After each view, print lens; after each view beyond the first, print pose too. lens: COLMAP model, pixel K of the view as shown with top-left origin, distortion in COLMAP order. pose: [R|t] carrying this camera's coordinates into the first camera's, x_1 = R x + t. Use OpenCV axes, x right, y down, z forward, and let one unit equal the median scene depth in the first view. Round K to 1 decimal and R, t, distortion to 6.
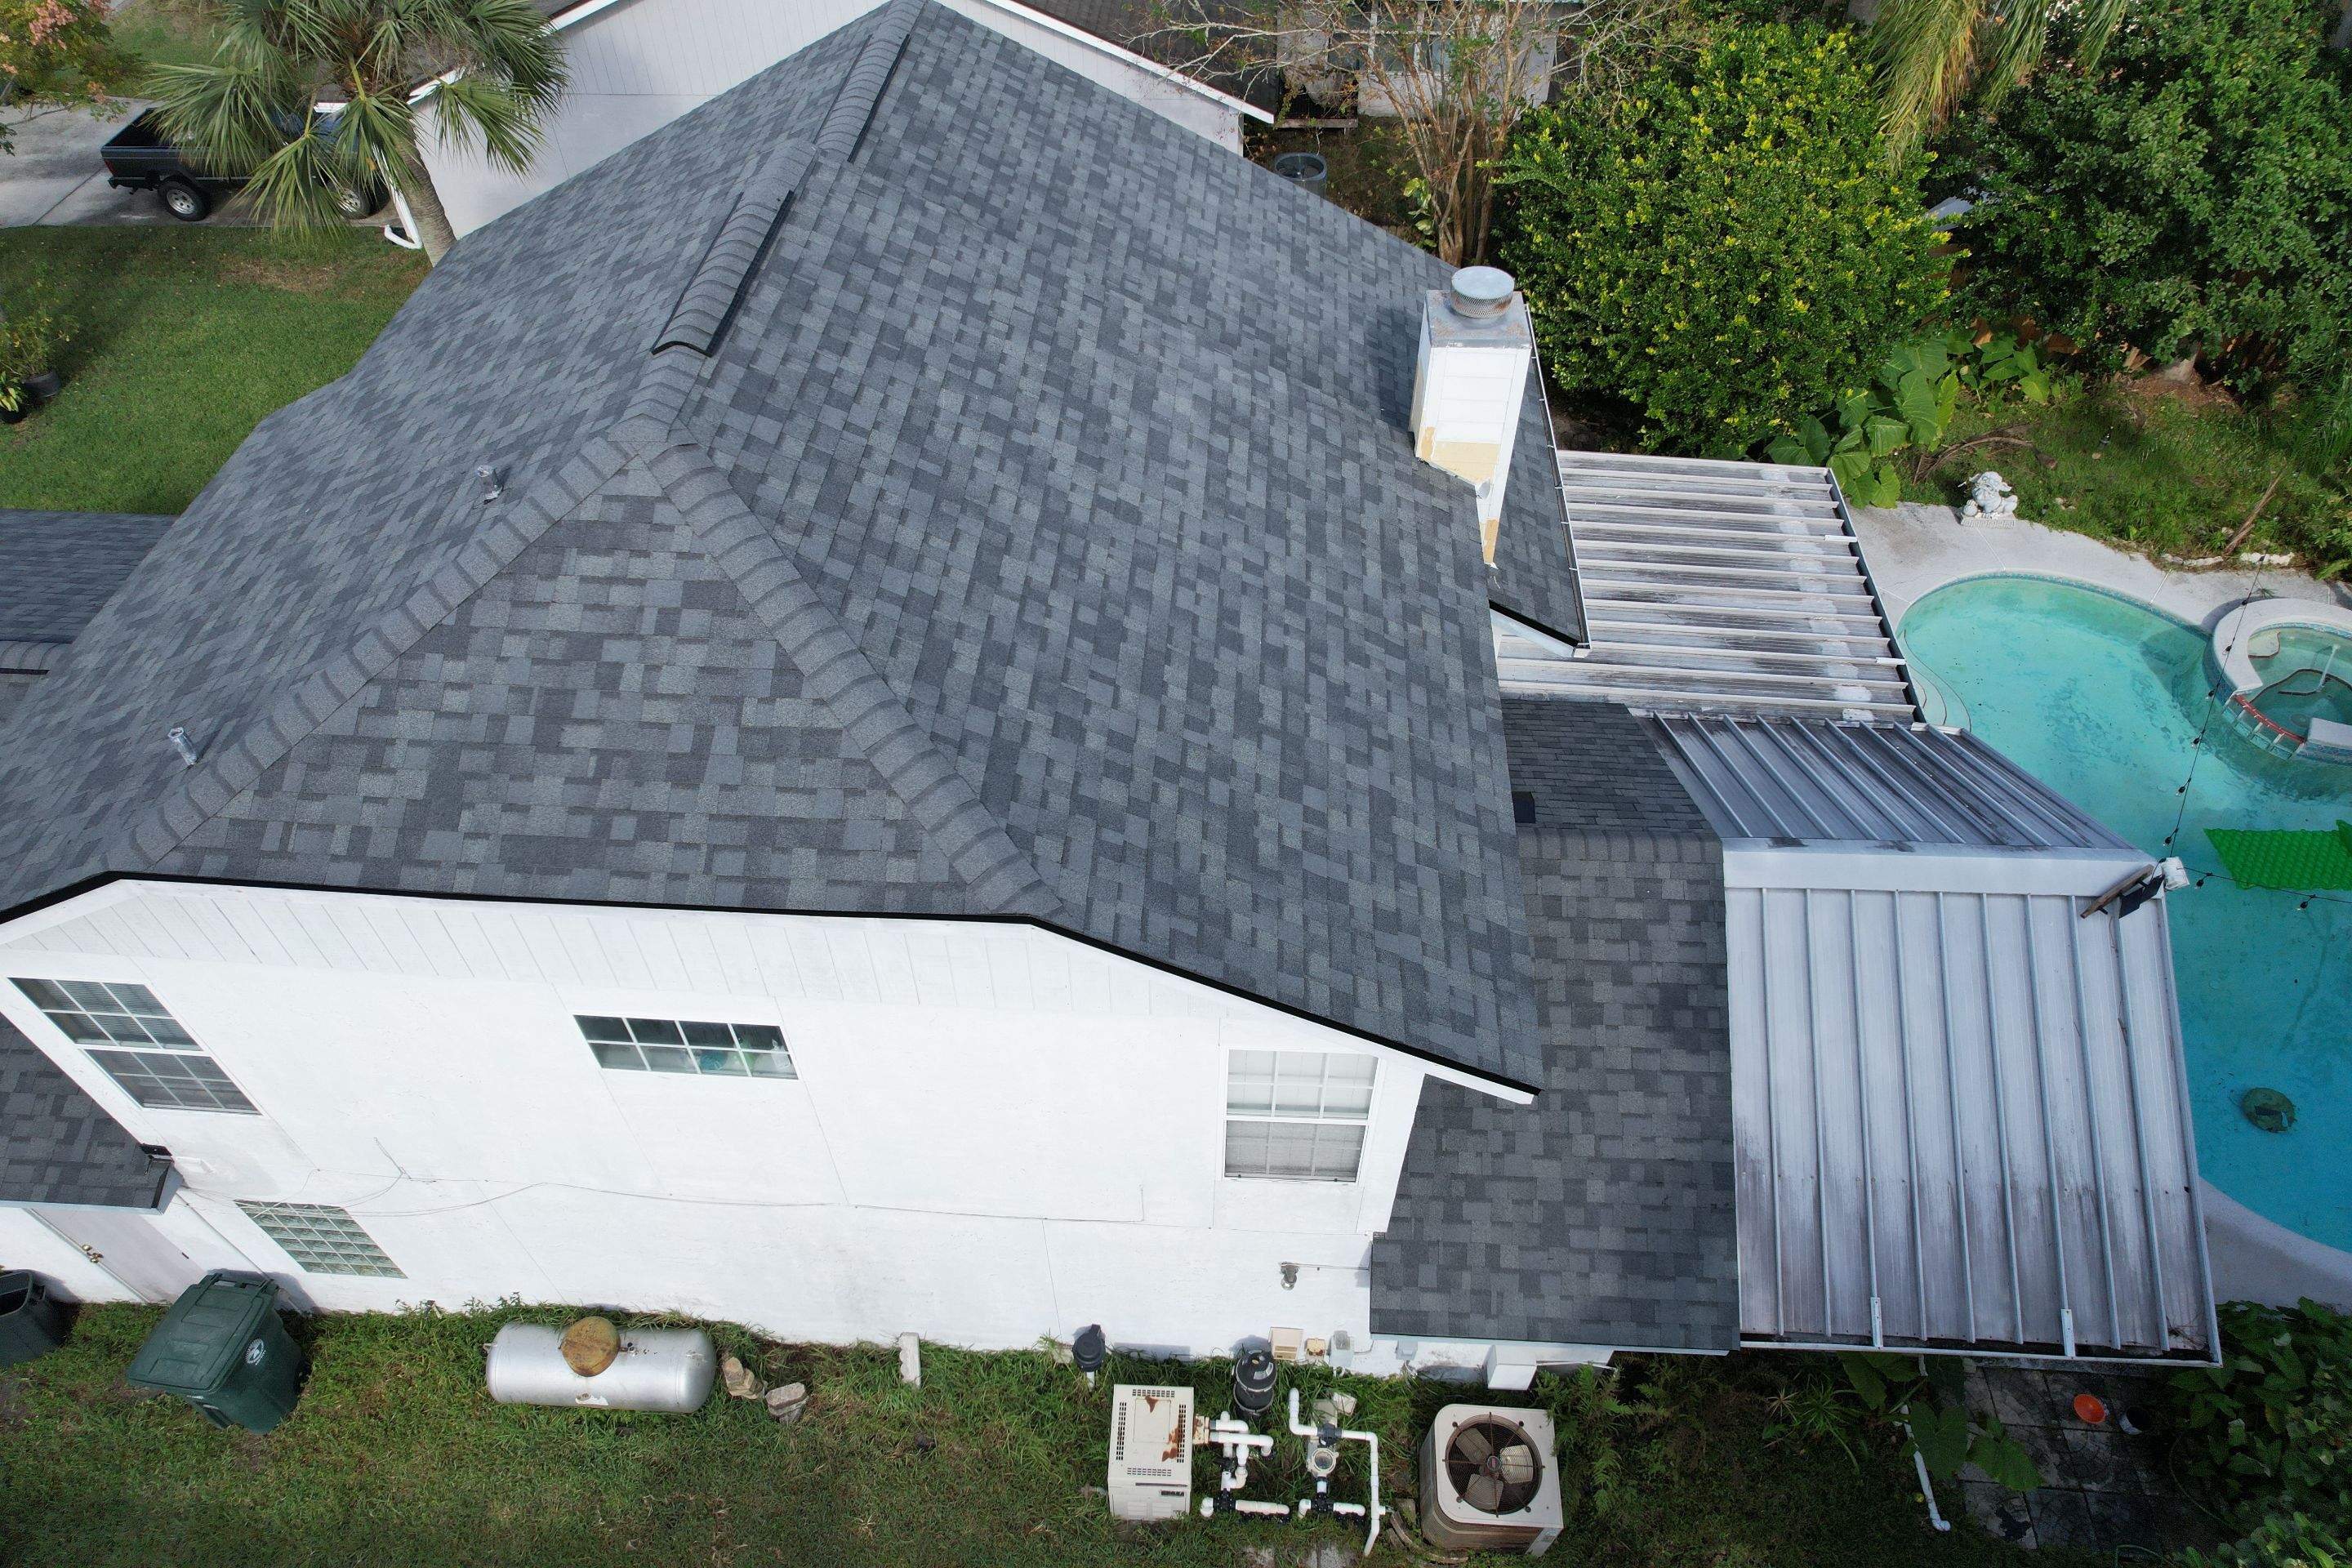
lens RADIAL K [[1448.8, 0, 1176.0], [0, 1448.8, 784.0], [0, 0, 1]] dist [-0.002517, 0.000202]
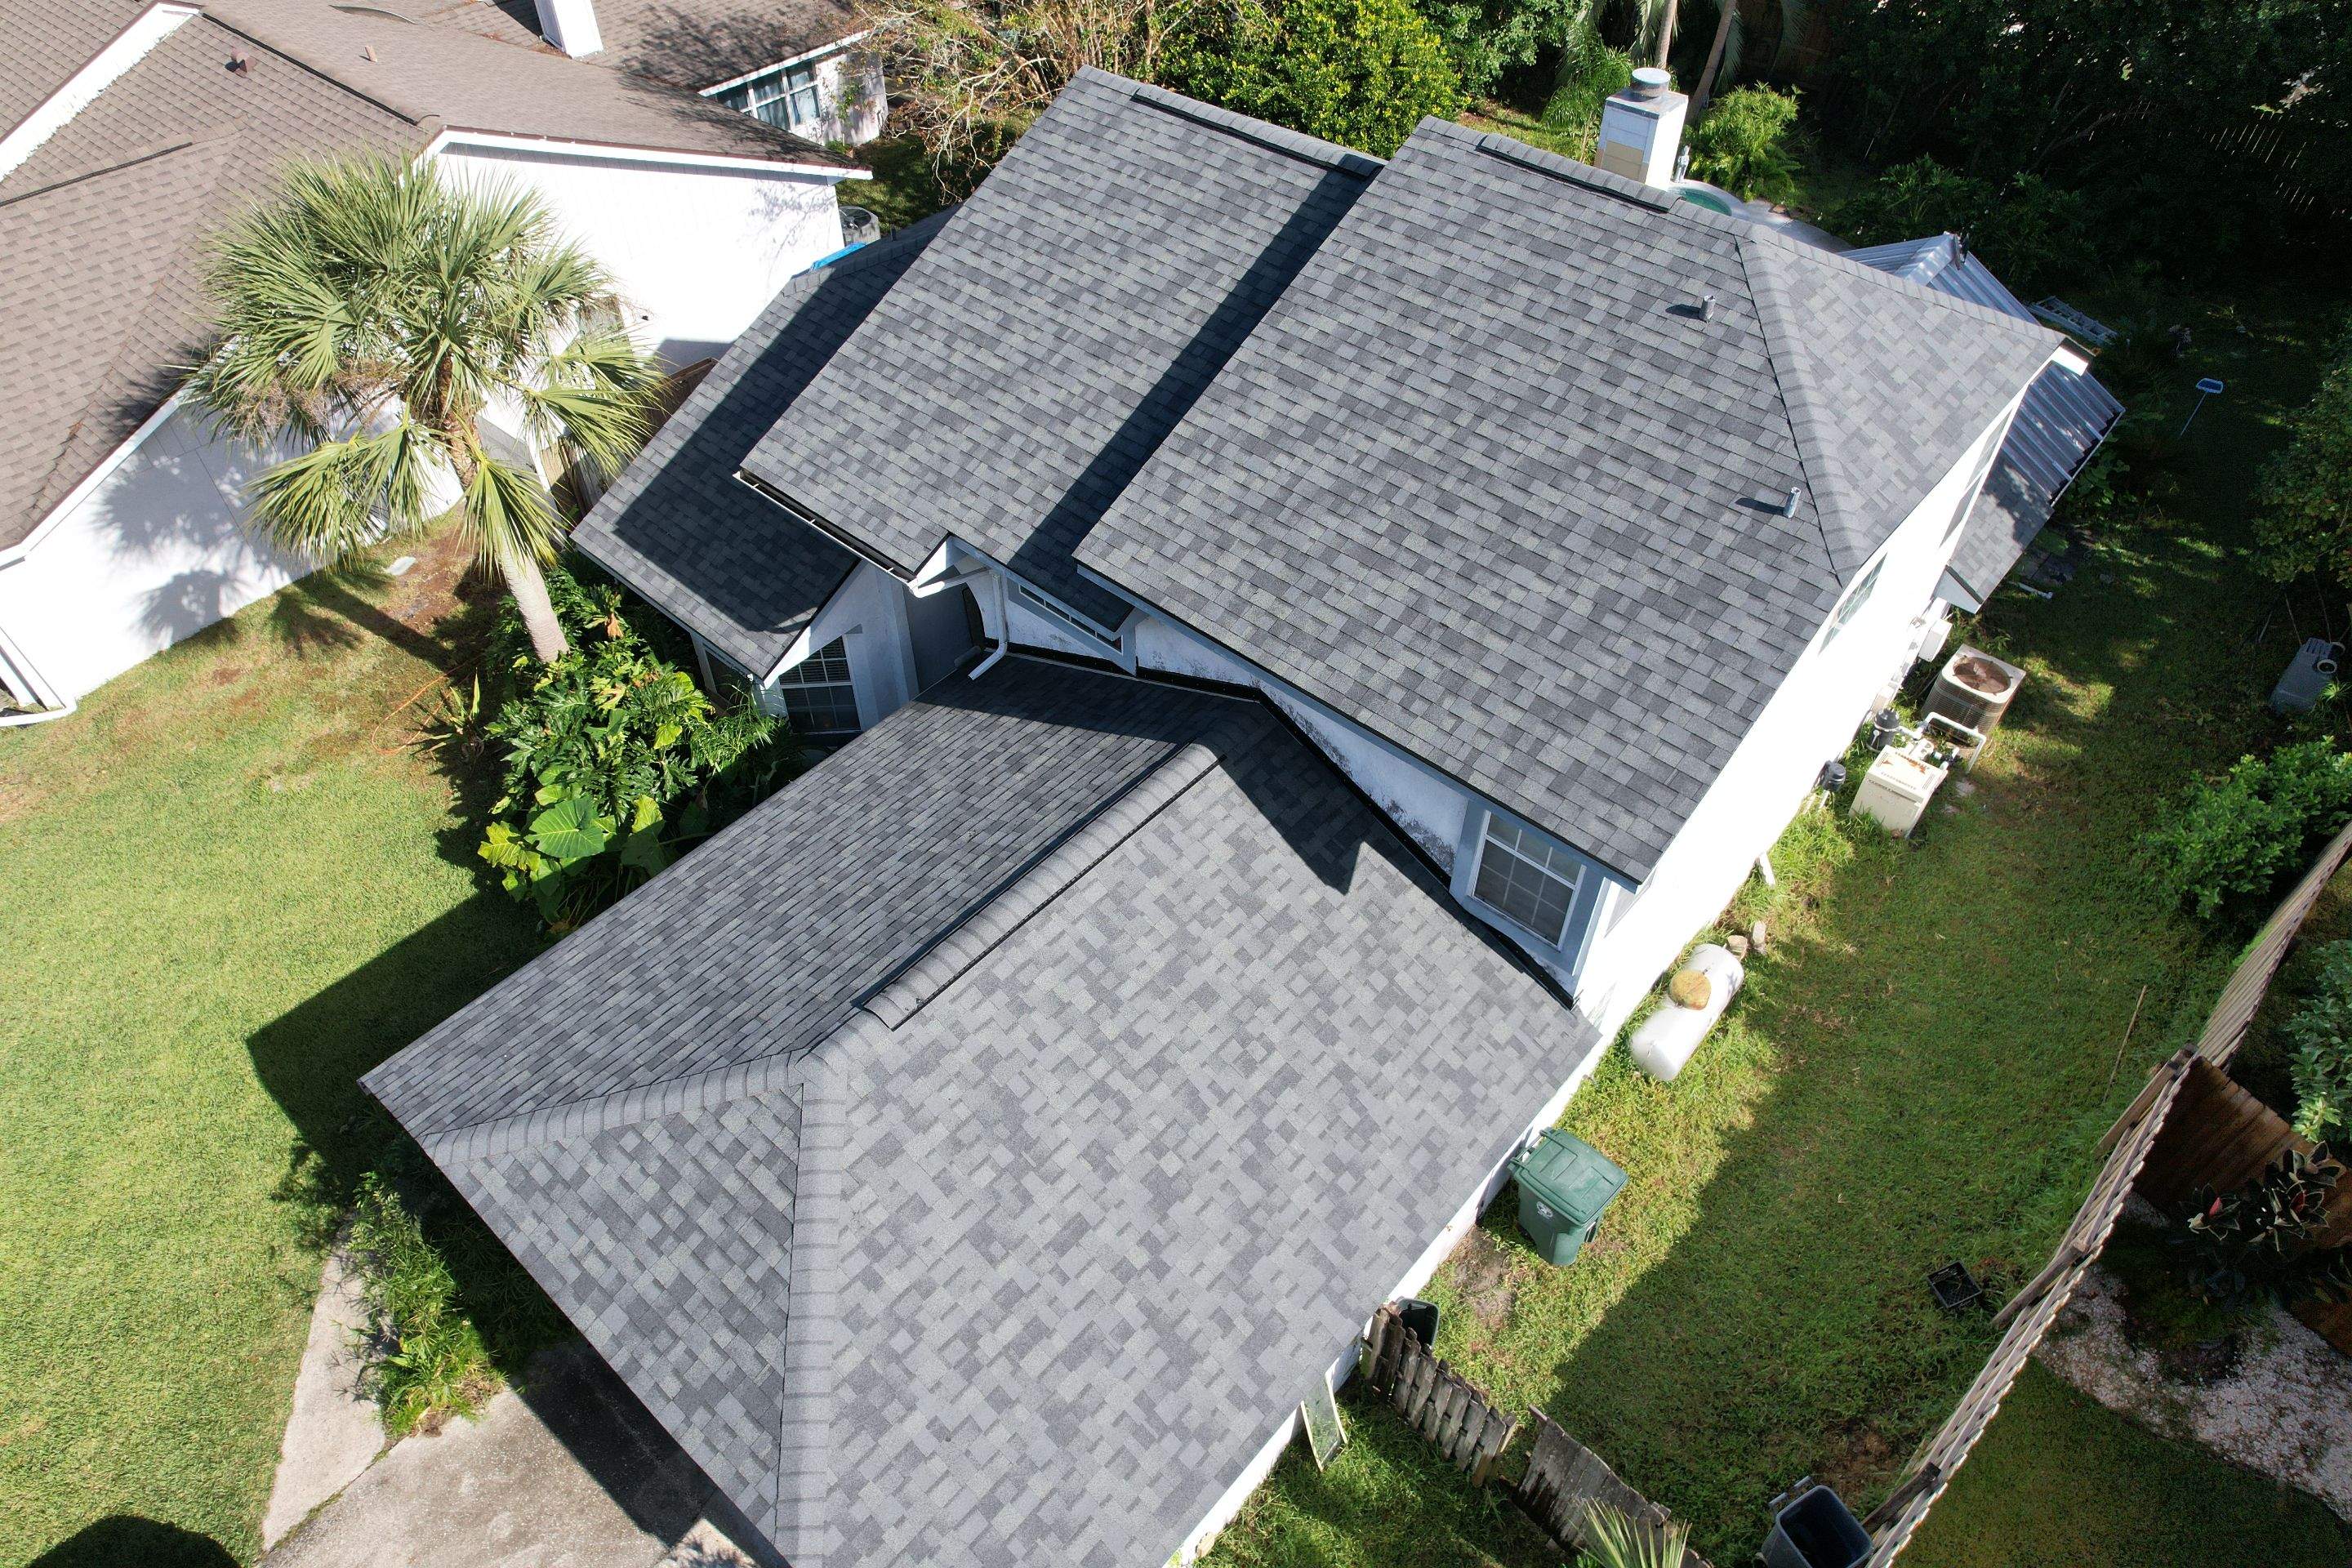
lens RADIAL K [[1448.8, 0, 1176.0], [0, 1448.8, 784.0], [0, 0, 1]] dist [-0.002517, 0.000202]
pose [[0.617160, -0.581554, 0.530009, -1.281692], [0.588112, 0.788429, 0.180288, -0.288901], [-0.522721, 0.200438, 0.828605, 0.080527]]
